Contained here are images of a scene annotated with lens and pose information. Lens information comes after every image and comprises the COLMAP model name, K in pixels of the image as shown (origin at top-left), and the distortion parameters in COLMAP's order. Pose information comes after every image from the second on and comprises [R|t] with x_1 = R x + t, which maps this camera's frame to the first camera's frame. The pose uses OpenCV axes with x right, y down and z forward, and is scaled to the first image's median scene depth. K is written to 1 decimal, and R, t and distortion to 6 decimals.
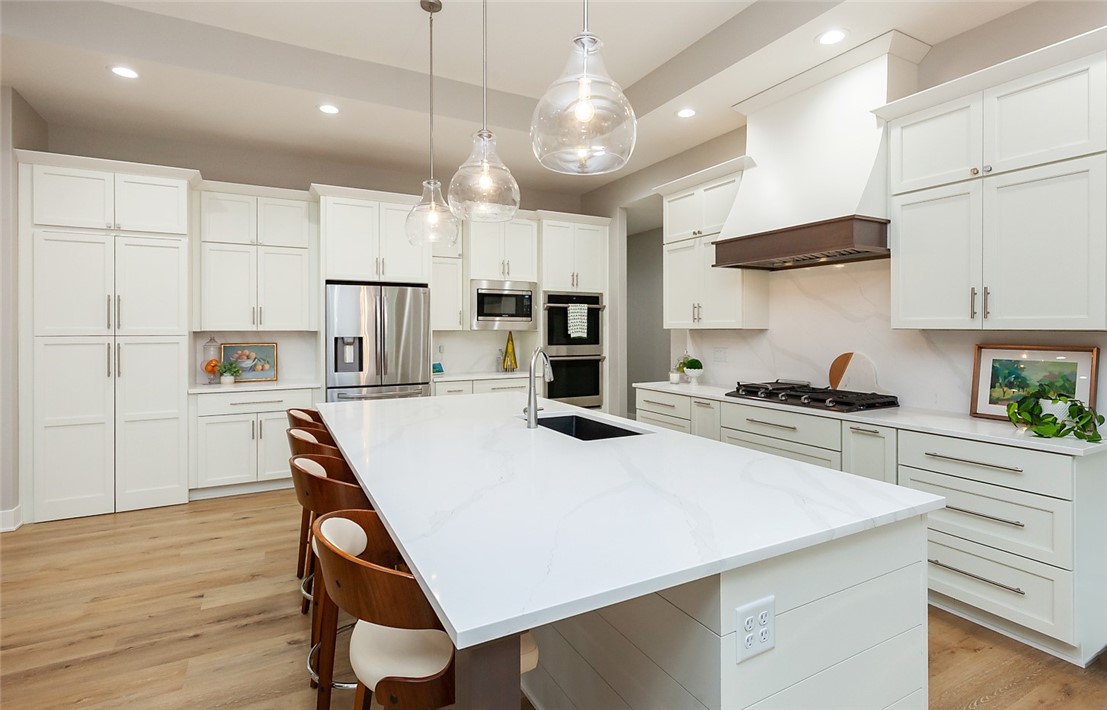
lens RADIAL K [[534.3, 0, 546.8], [0, 534.3, 327.3], [0, 0, 1]] dist [-0.013125, -0.000326]
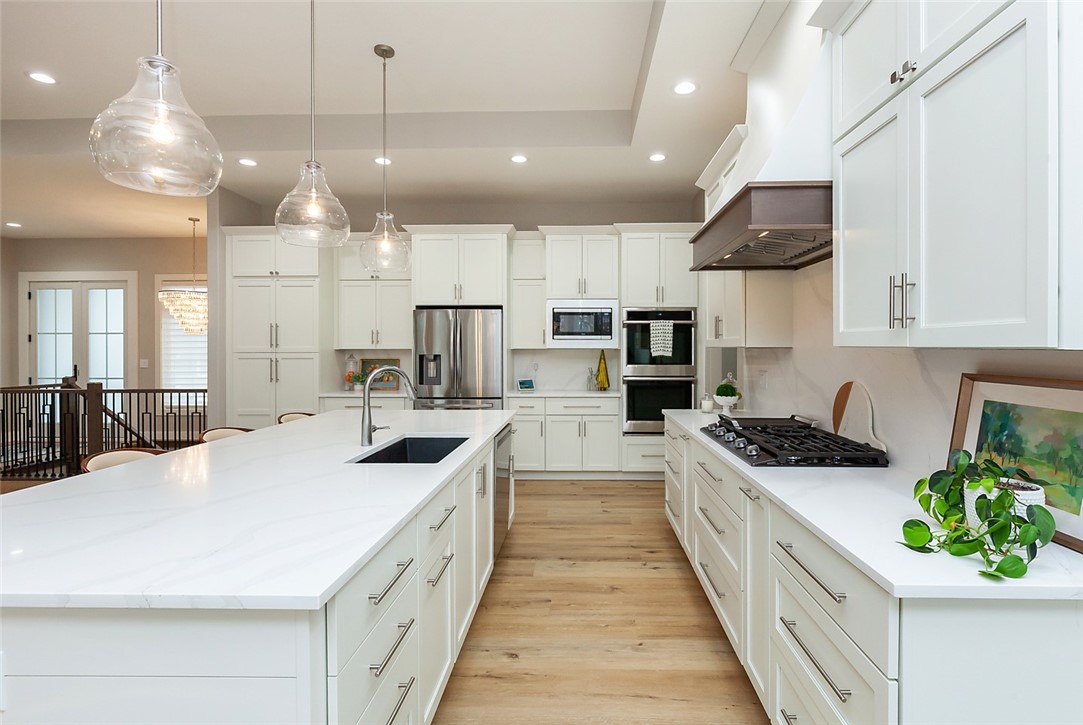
lens RADIAL K [[512.0, 0, 558.8], [0, 512.0, 347.8], [0, 0, 1]] dist [-0.004000, -0.000643]
pose [[0.869785, -0.000794, -0.493430, 0.398686], [0.002655, 0.999992, 0.003071, 0.000979], [0.493423, -0.003981, 0.869780, 0.168696]]
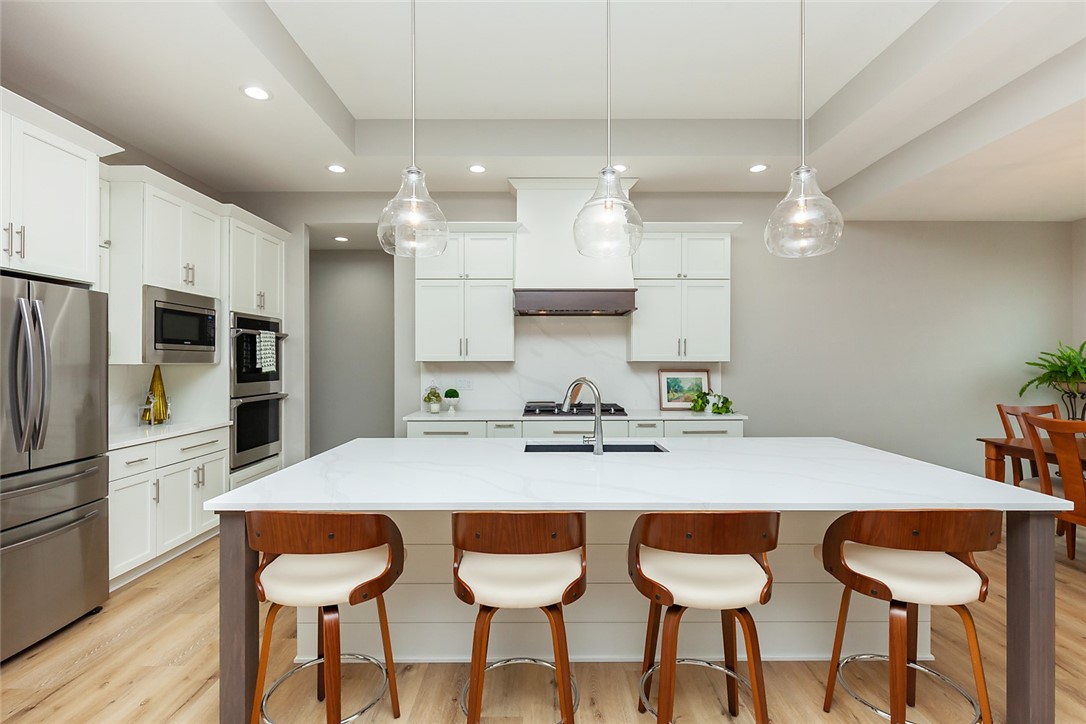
lens RADIAL K [[513.4, 0, 549.0], [0, 513.4, 363.1], [0, 0, 1]] dist [-0.004000, -0.000643]
pose [[0.455491, 0.000538, 0.890240, -0.516836], [-0.000578, 1.000000, -0.000308, 0.005762], [-0.890240, -0.000374, 0.455491, 0.307511]]
